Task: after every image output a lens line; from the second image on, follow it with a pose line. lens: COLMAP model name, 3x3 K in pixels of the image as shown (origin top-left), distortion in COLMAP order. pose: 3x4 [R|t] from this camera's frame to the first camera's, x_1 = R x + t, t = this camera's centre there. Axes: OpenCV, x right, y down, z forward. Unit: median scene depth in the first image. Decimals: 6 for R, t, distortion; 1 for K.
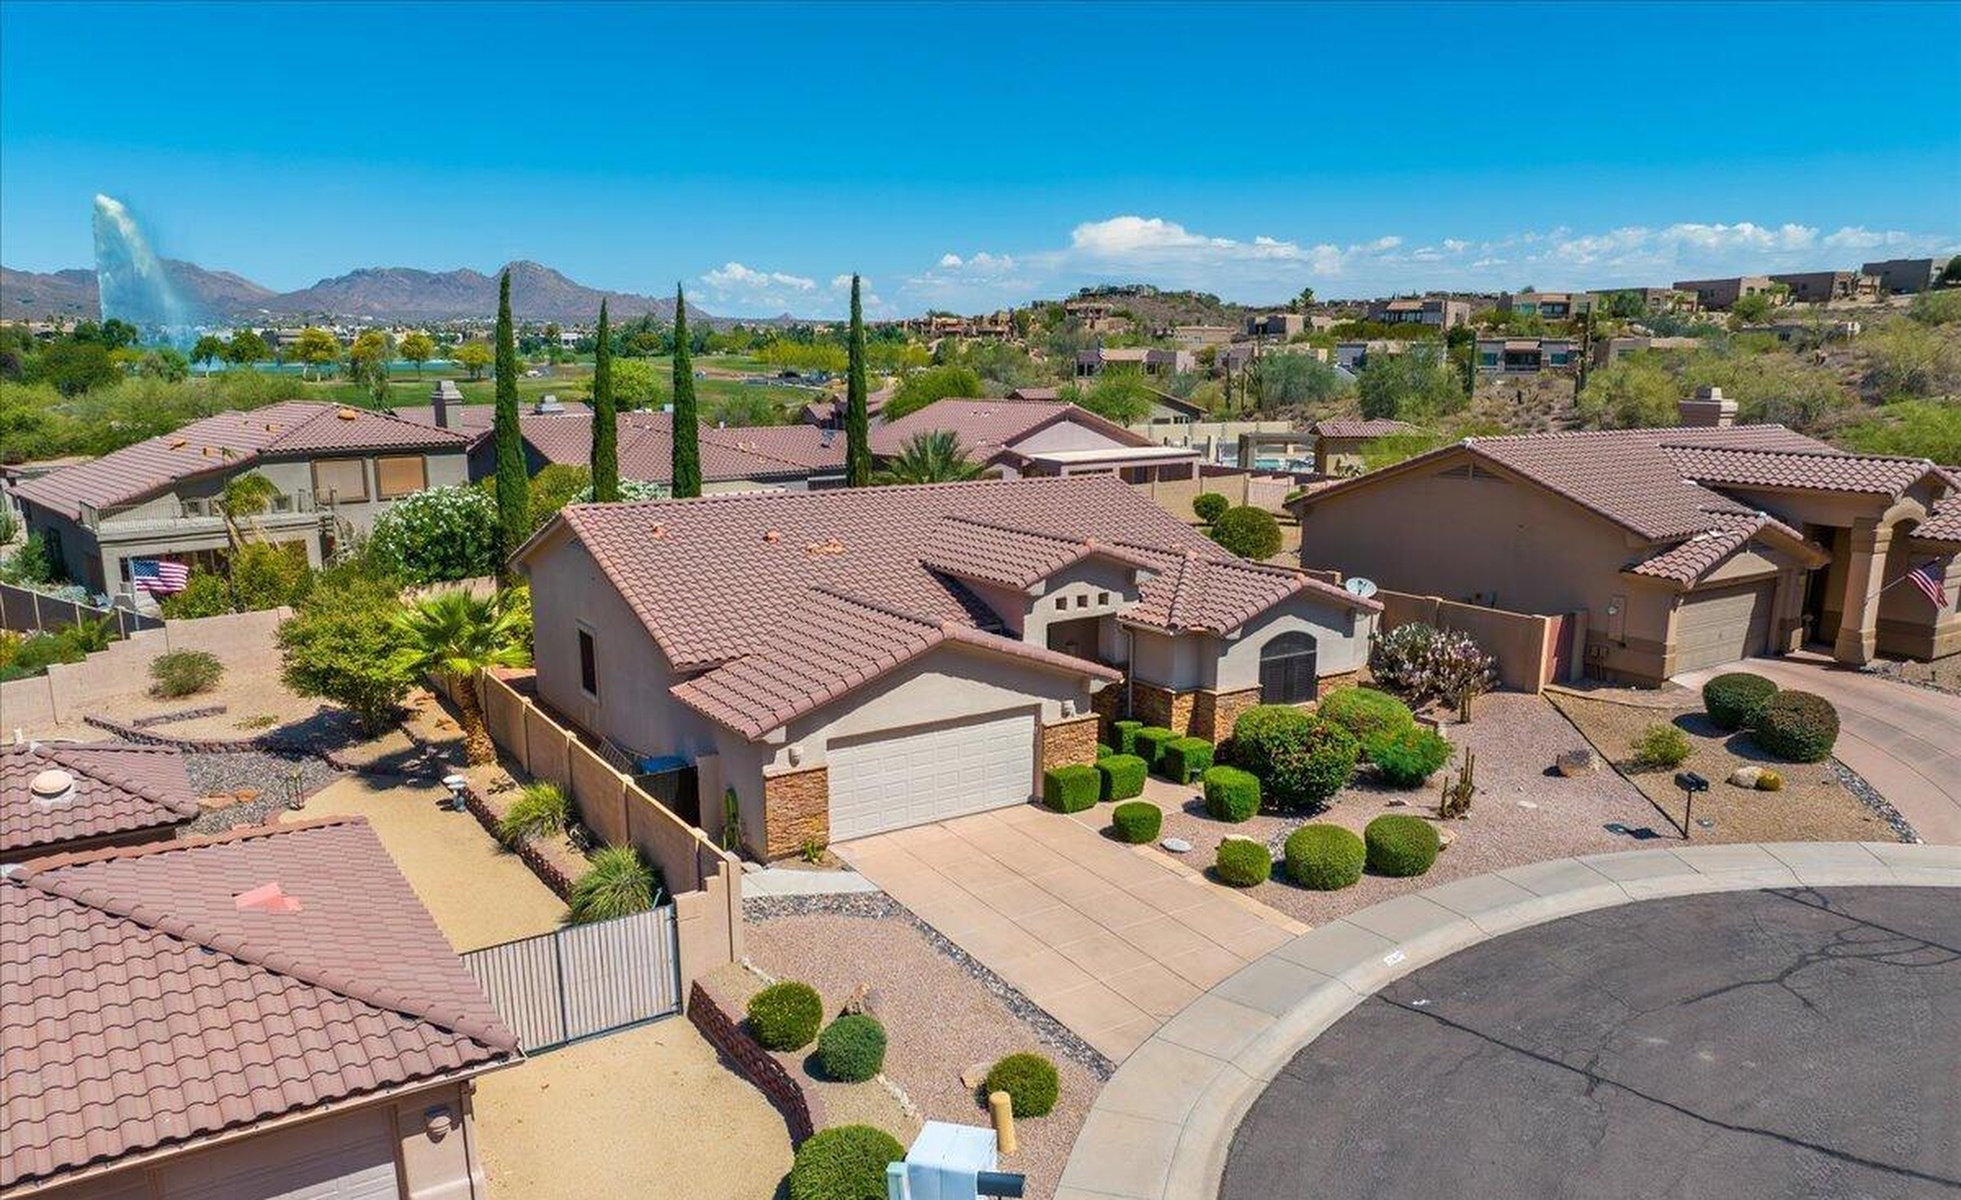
lens RADIAL K [[1425.0, 0, 980.5], [0, 1425.0, 600.0], [0, 0, 1]] dist [-0.039203, -0.005094]
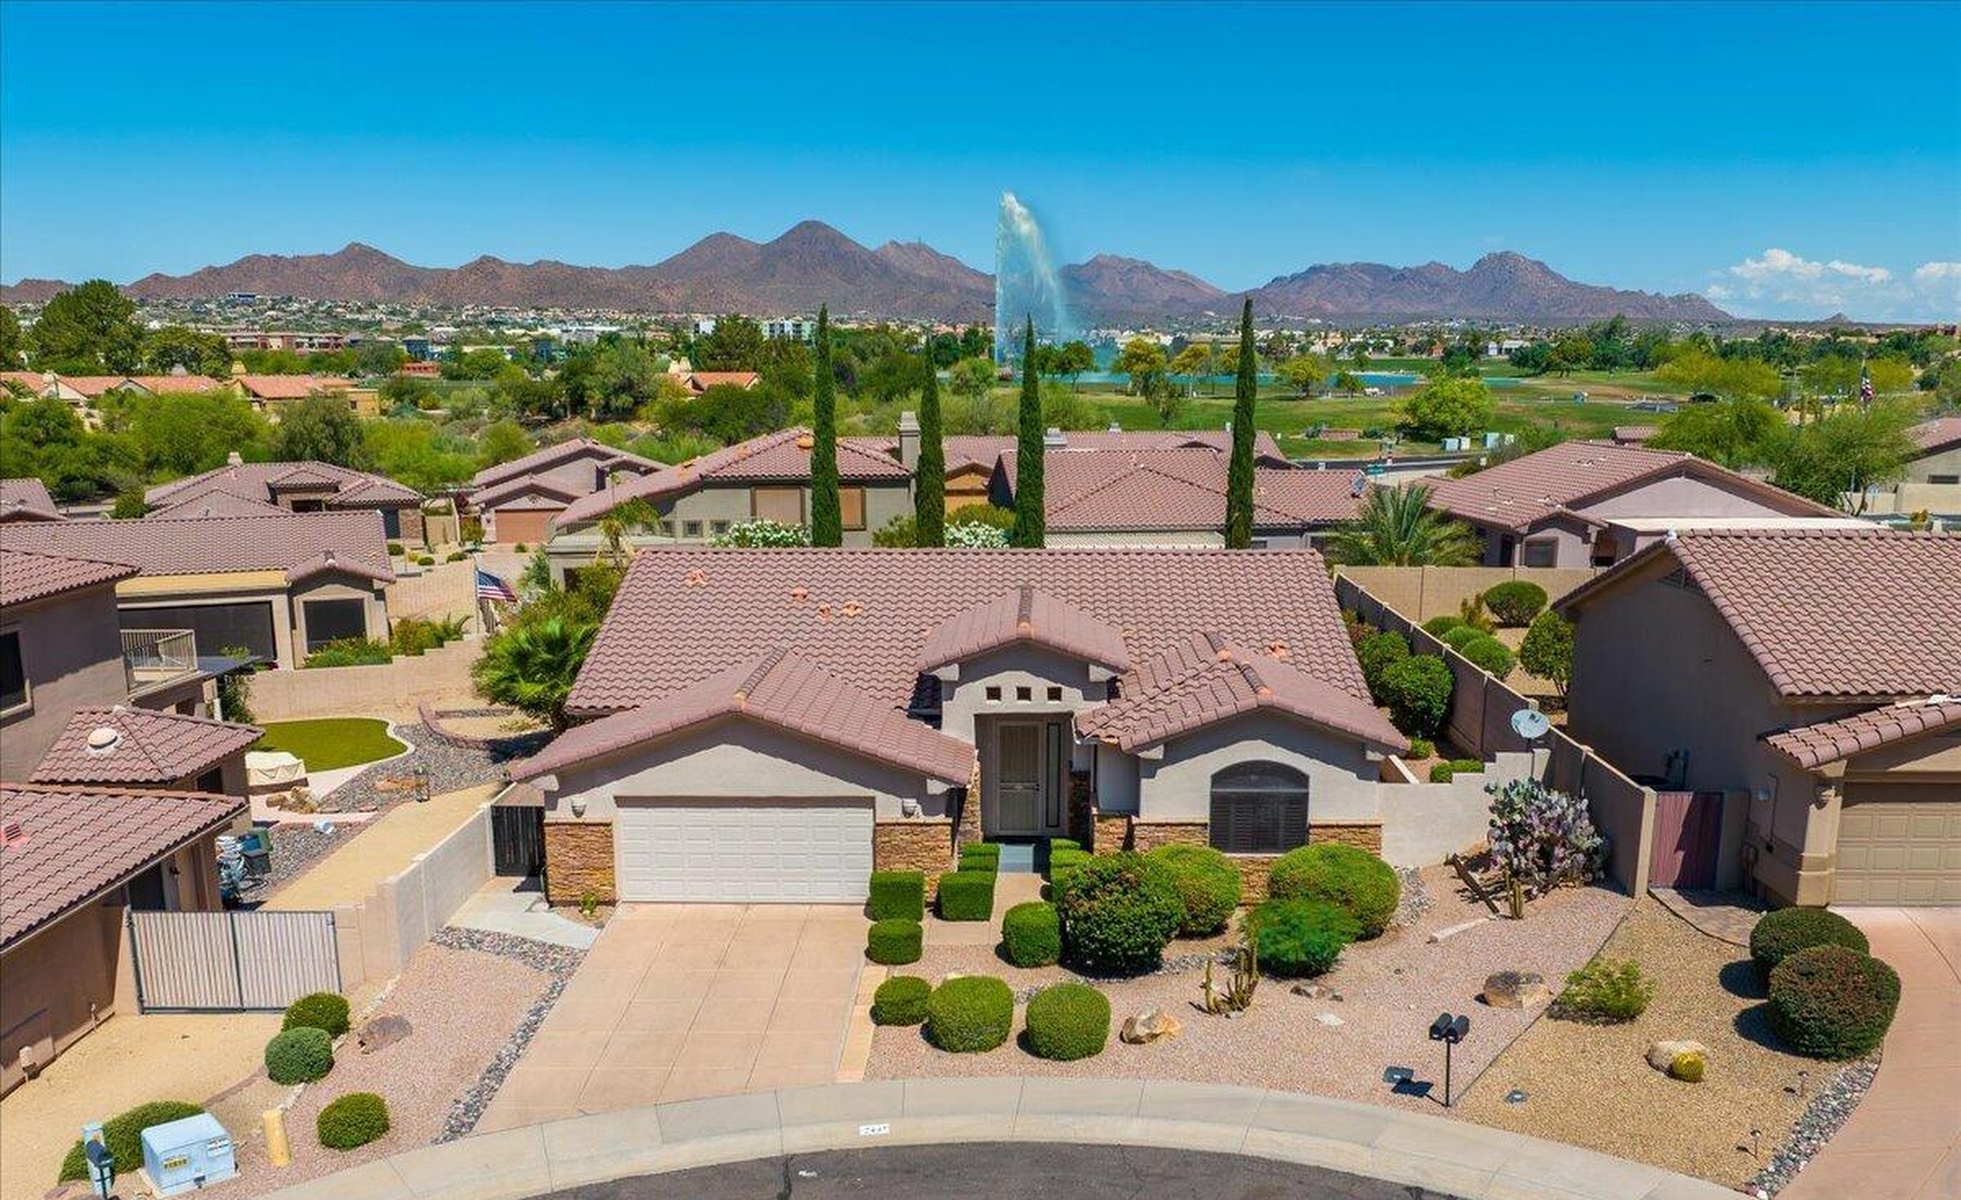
lens RADIAL K [[1713.4, 0, 975.4], [0, 1713.4, 656.0], [0, 0, 1]] dist [-0.014830, -0.089823]
pose [[0.824708, 0.097581, -0.557077, 0.617465], [-0.098665, 0.994722, 0.028175, -0.047818], [0.556886, 0.031728, 0.829983, 0.111523]]
